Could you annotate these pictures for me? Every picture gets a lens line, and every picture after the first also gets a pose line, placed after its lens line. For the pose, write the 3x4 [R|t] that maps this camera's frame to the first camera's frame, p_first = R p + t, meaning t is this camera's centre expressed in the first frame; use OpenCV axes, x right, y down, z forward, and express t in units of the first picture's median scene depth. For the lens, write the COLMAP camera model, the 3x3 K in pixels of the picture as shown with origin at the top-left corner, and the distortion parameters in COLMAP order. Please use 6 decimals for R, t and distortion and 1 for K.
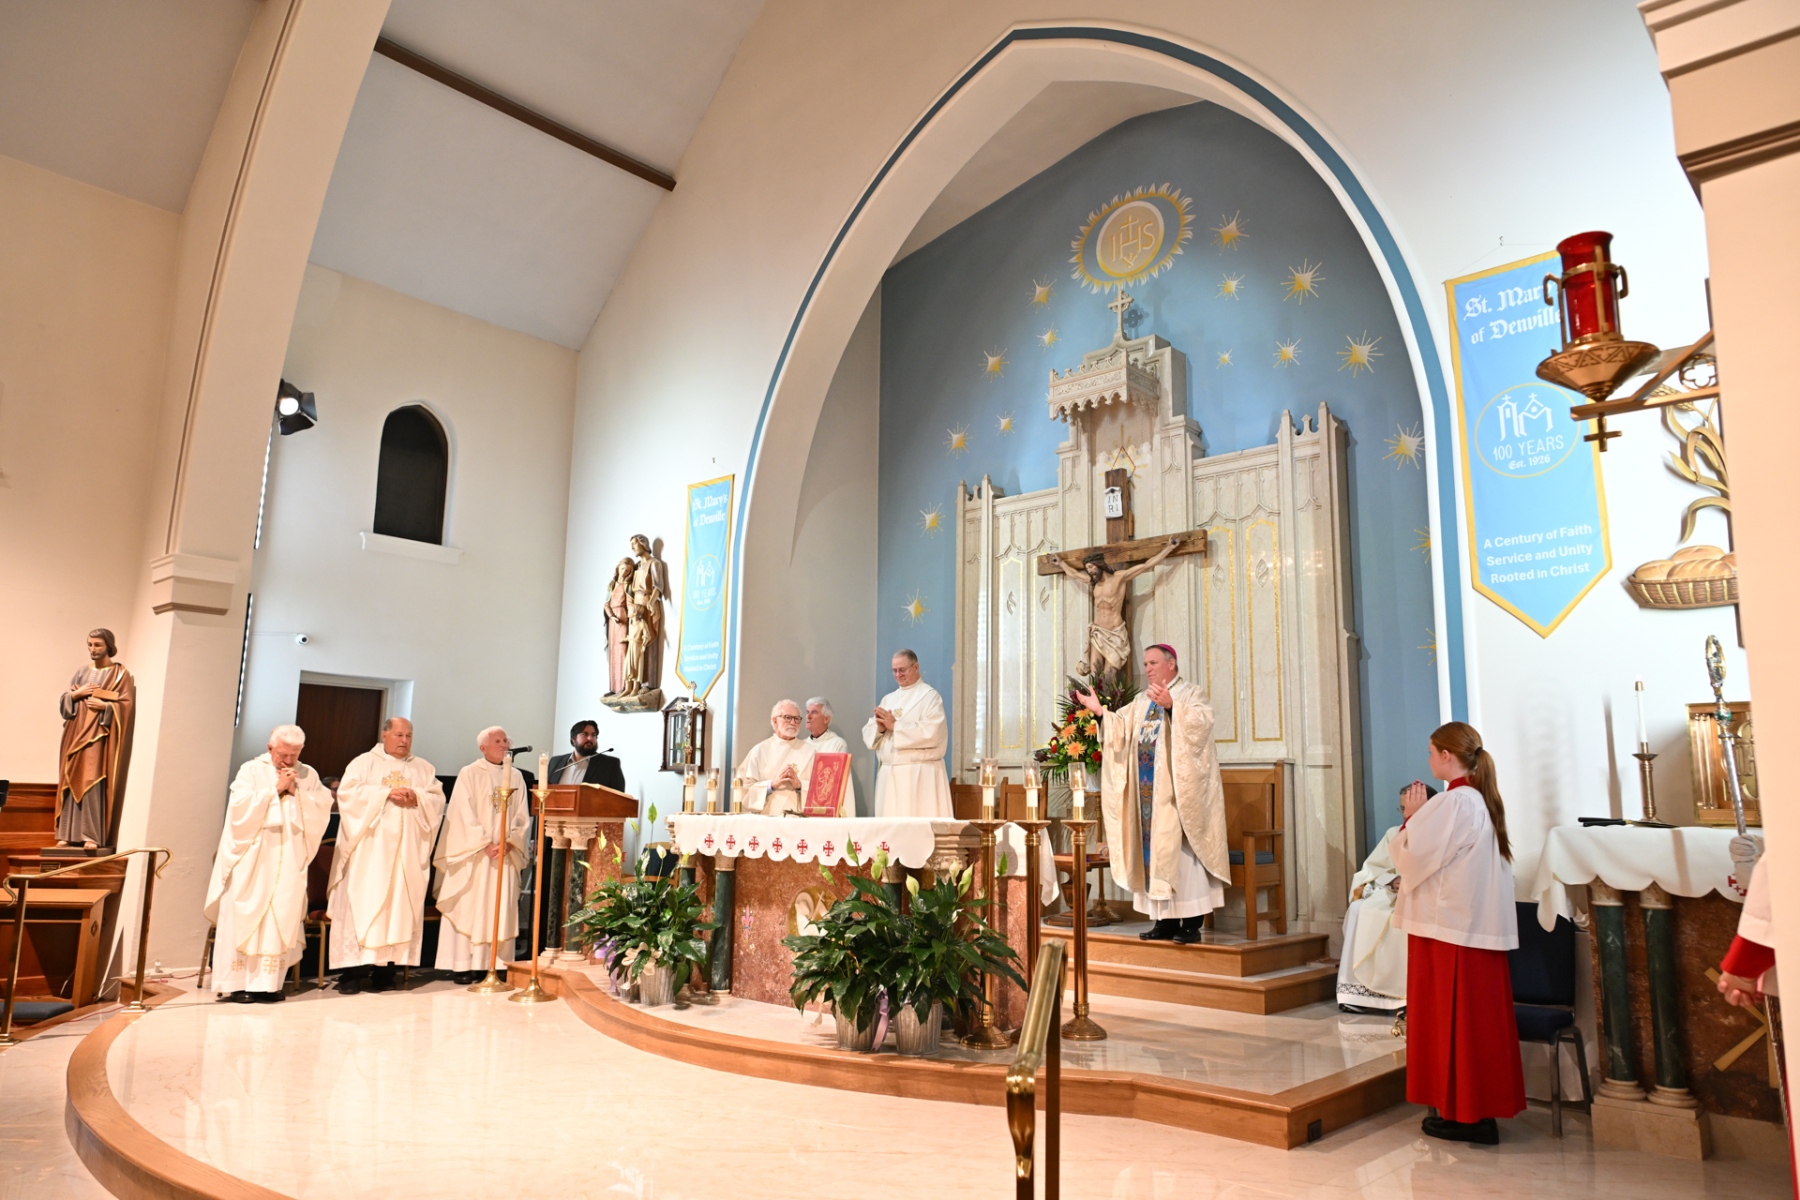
lens RADIAL K [[1220.9, 0, 888.9], [0, 1220.9, 608.9], [0, 0, 1]] dist [-0.002757, 0.004425]
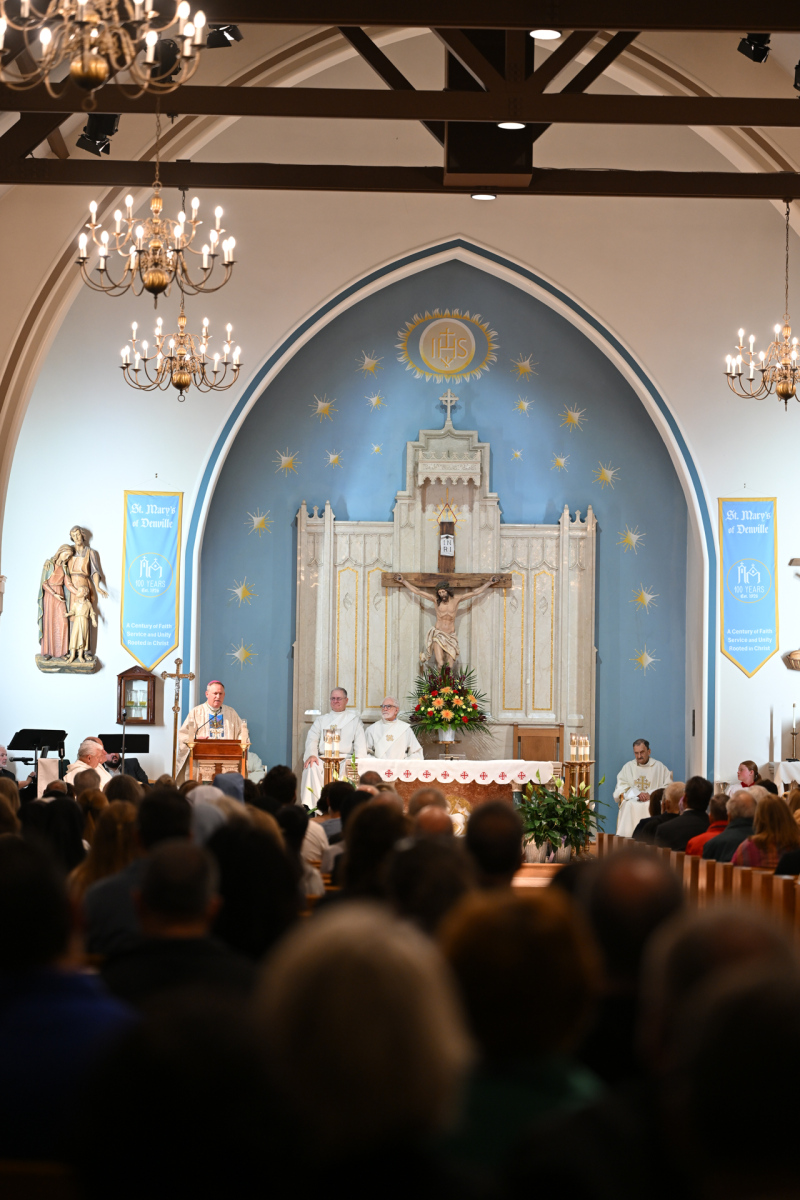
lens RADIAL K [[3701.9, 0, 400.0], [0, 3701.9, 600.0], [0, 0, 1]] dist [-0.038759, -0.077072]
pose [[0.718166, 0.020730, 0.695563, -2.877783], [-0.115388, 0.989266, 0.089655, -0.404102], [-0.686238, -0.144646, 0.712850, -2.089429]]
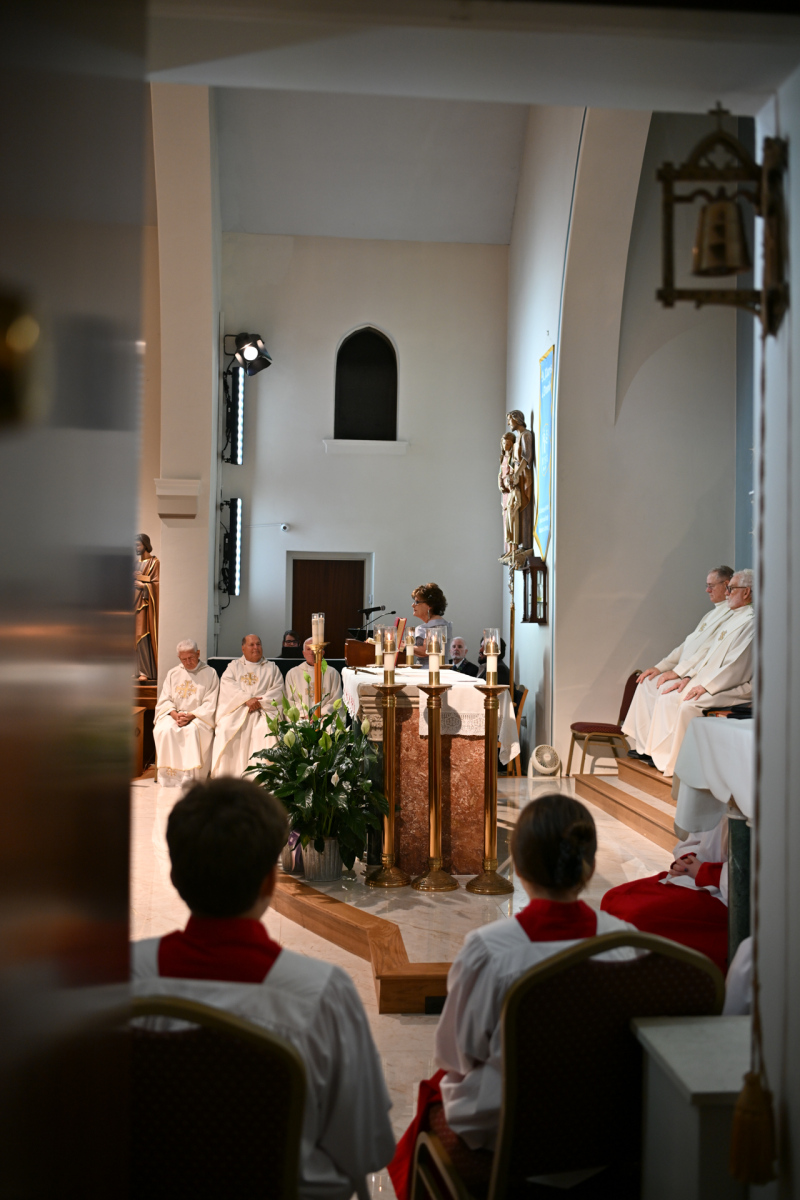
lens RADIAL K [[1166.6, 0, 400.0], [0, 1166.6, 600.0], [0, 0, 1]] dist [0.011652, 0.002952]
pose [[0.724782, -0.019634, -0.688698, 0.513456], [0.111892, 0.989678, 0.089540, 0.003310], [0.679831, -0.141956, 0.719498, 0.165667]]
